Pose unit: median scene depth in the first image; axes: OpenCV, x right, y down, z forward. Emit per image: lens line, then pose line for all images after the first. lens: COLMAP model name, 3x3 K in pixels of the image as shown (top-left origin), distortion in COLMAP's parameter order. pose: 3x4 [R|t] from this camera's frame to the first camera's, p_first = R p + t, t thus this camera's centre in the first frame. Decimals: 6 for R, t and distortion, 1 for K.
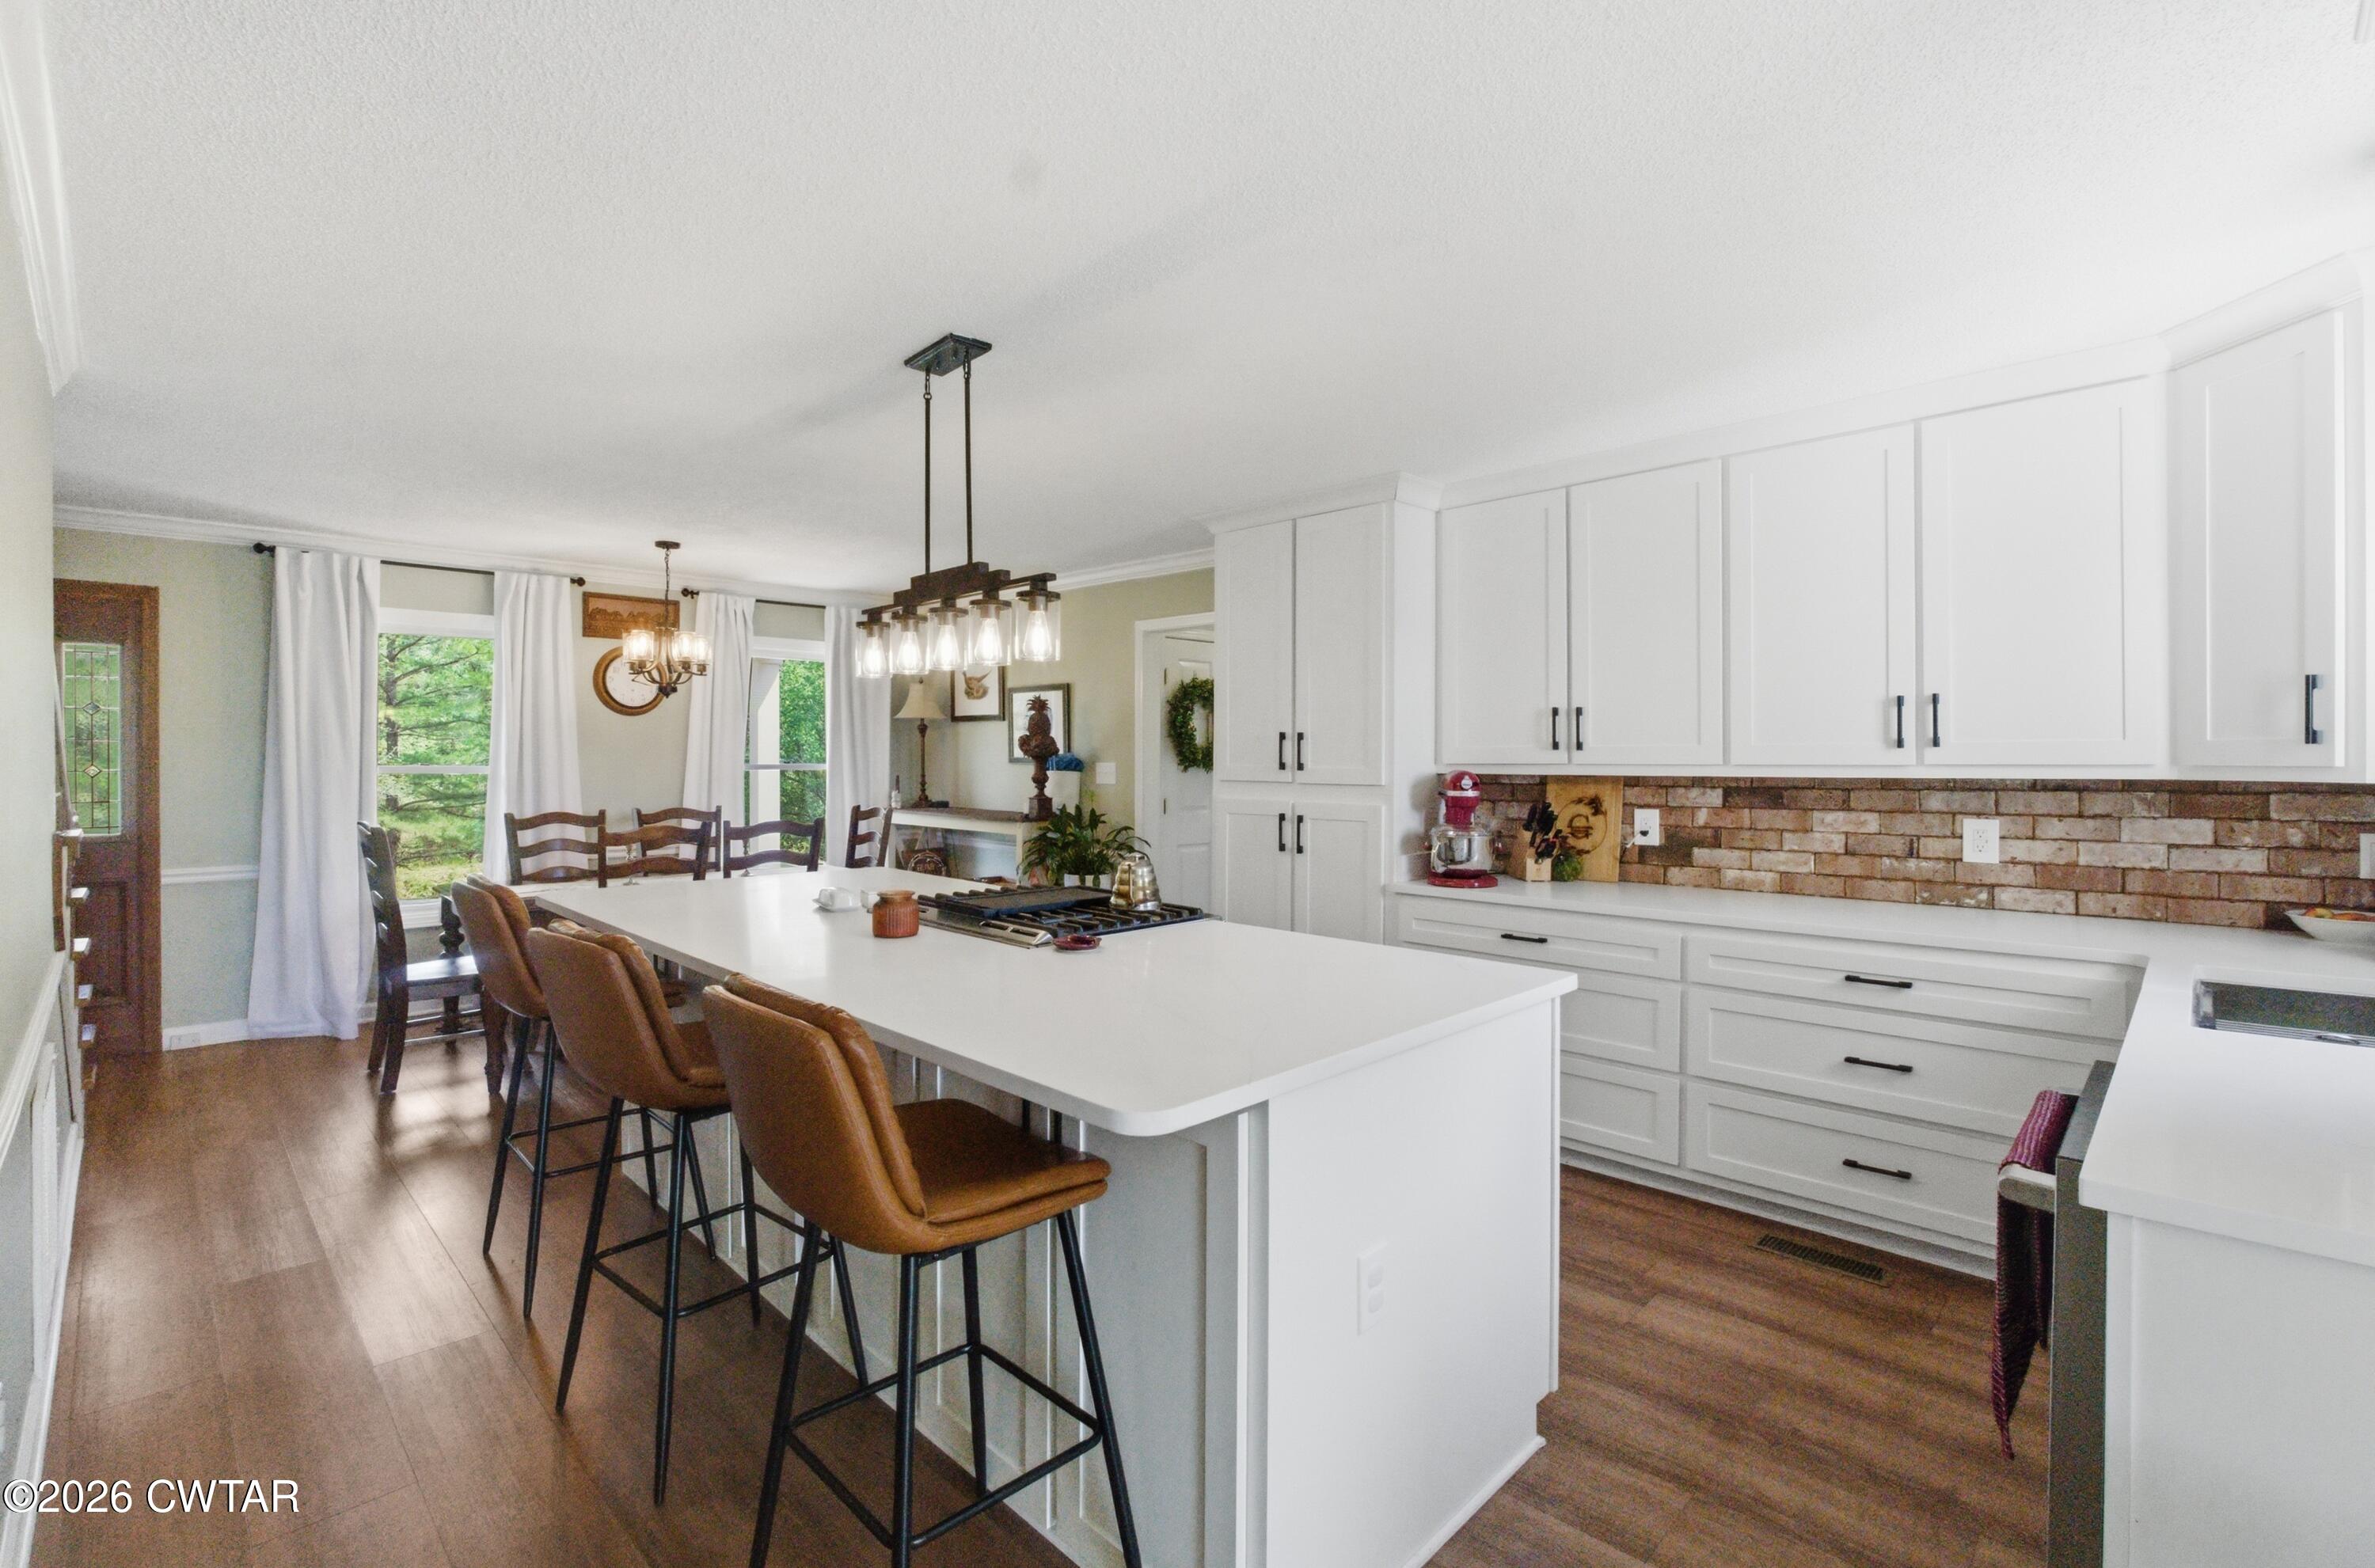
lens RADIAL K [[1030.2, 0, 1203.8], [0, 1030.2, 763.2], [0, 0, 1]] dist [0.000583, 0.000067]
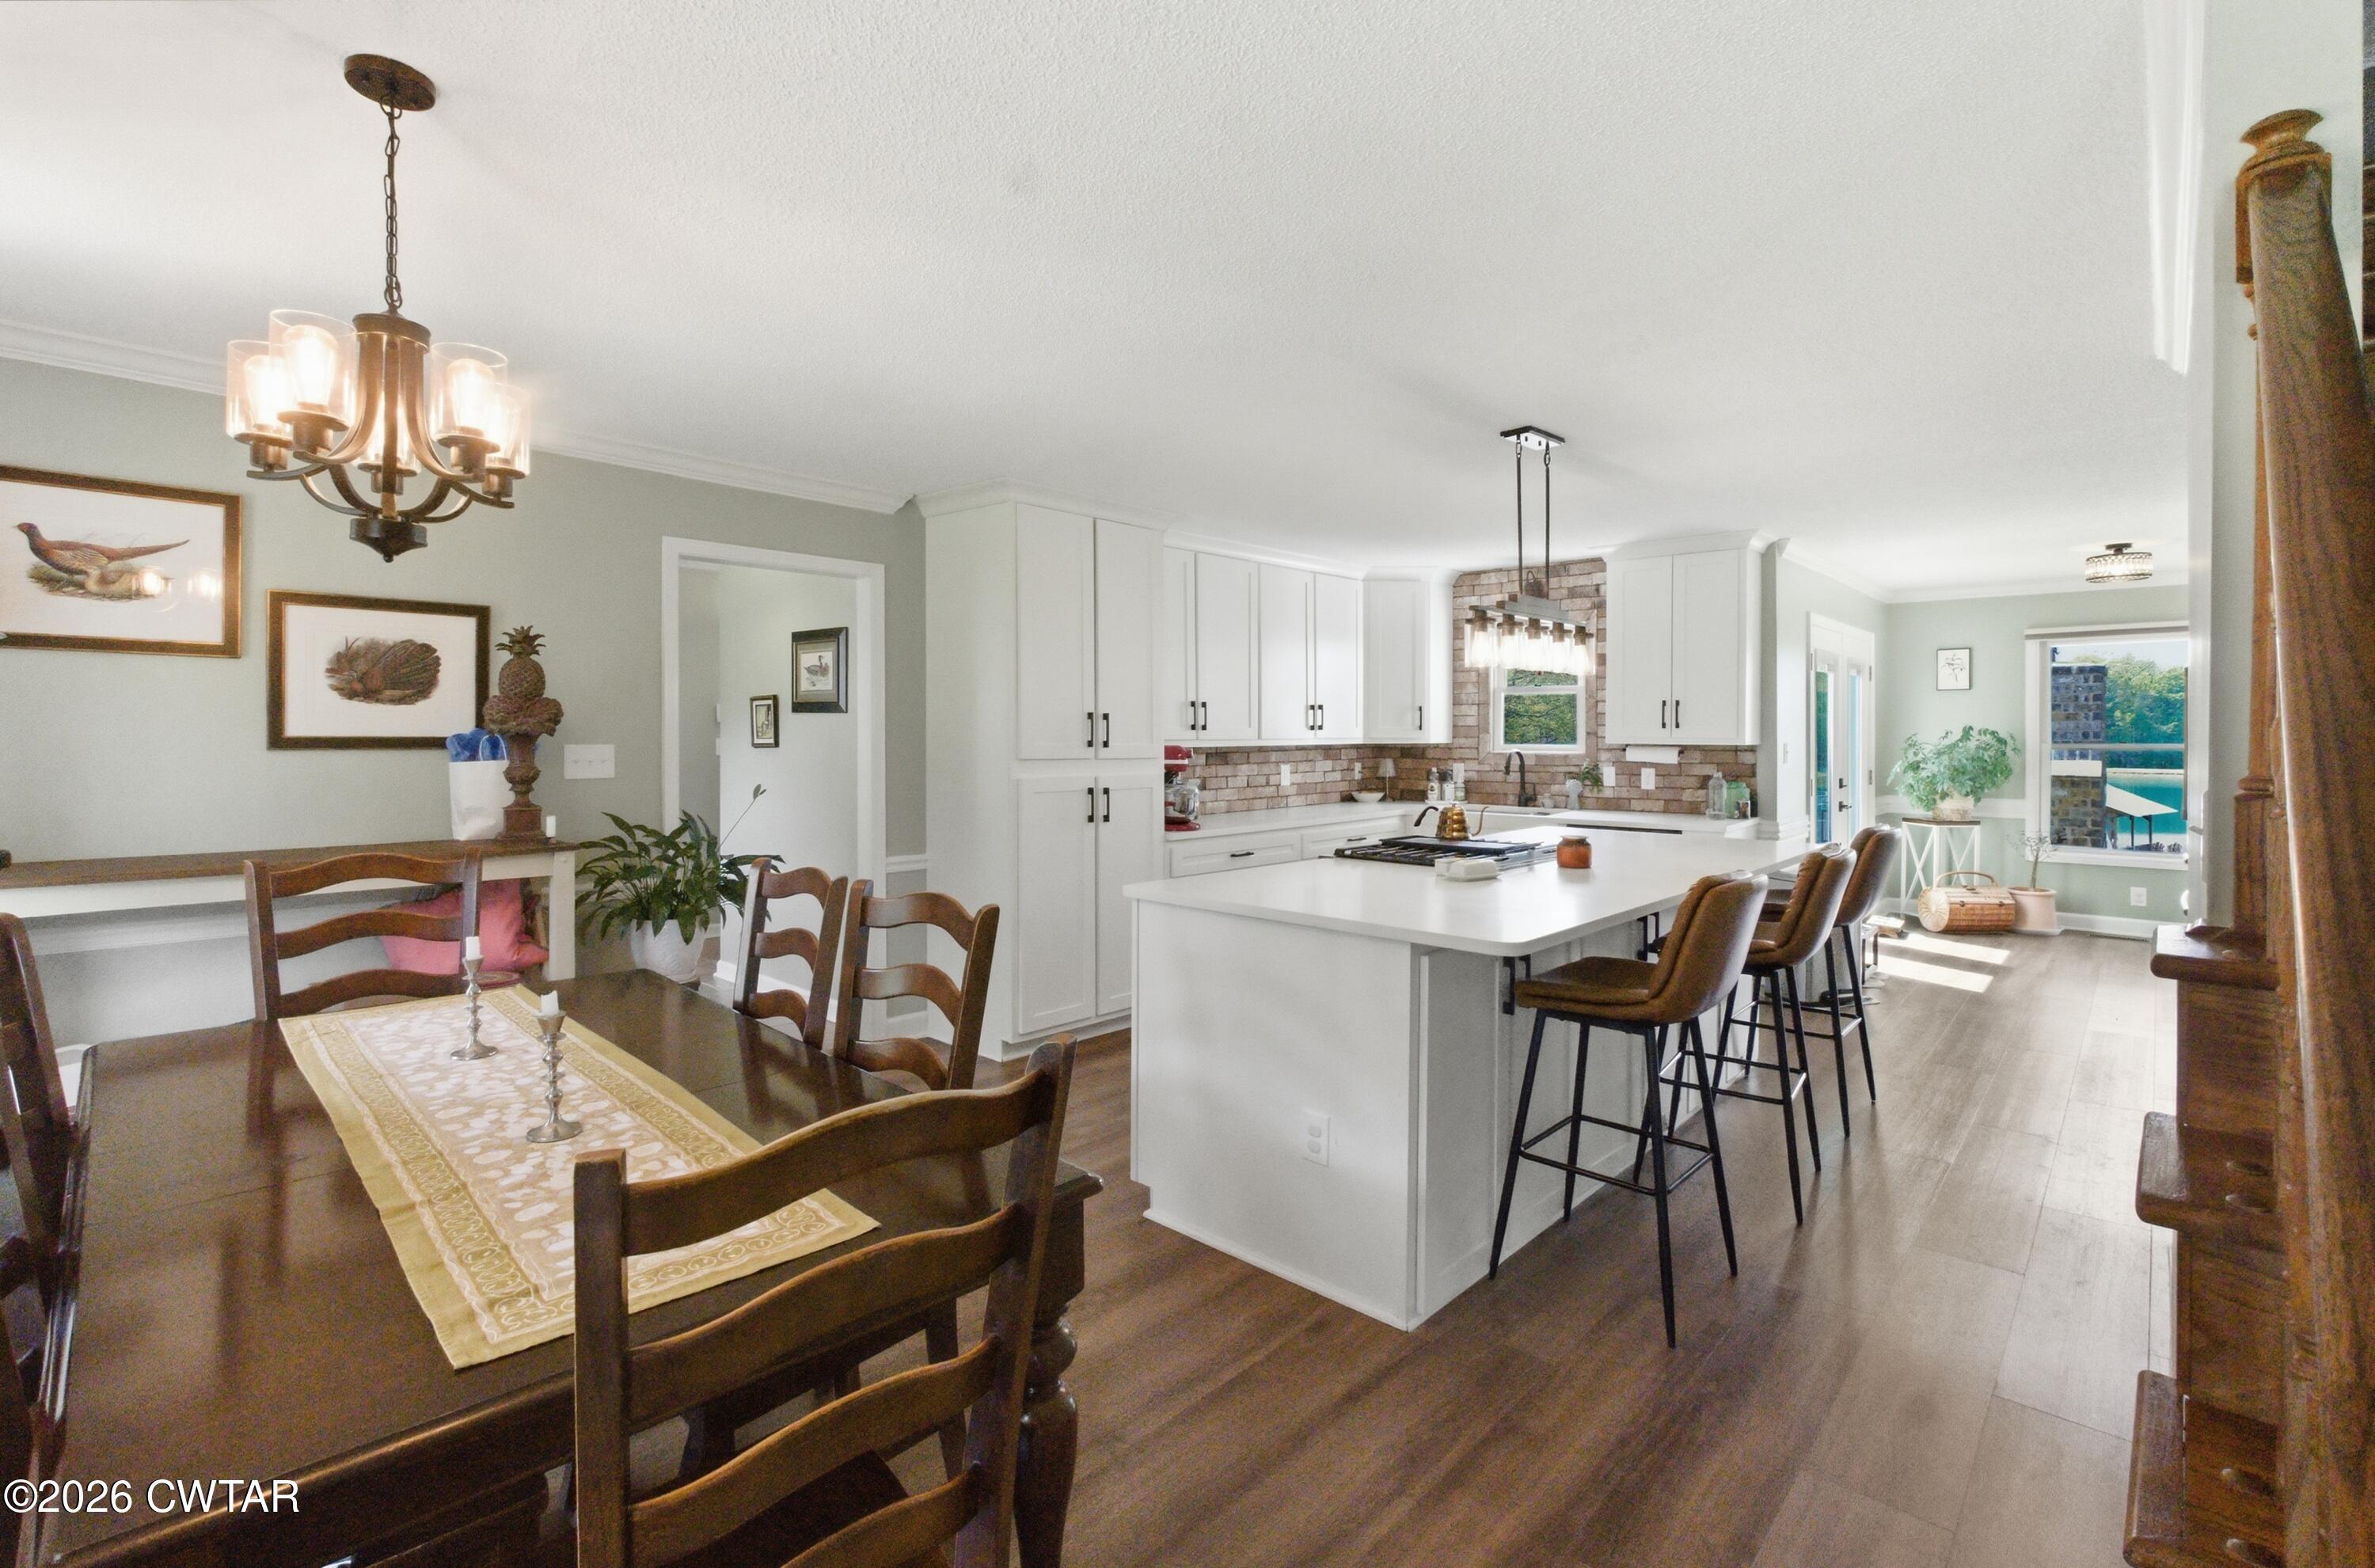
lens RADIAL K [[1030.2, 0, 1203.8], [0, 1030.2, 763.2], [0, 0, 1]] dist [0.000583, 0.000067]
pose [[-0.000152, -0.030258, 0.999542, -1.258222], [0.001723, 0.999541, 0.030259, -0.011199], [-0.999999, 0.001727, -0.000100, 1.109067]]
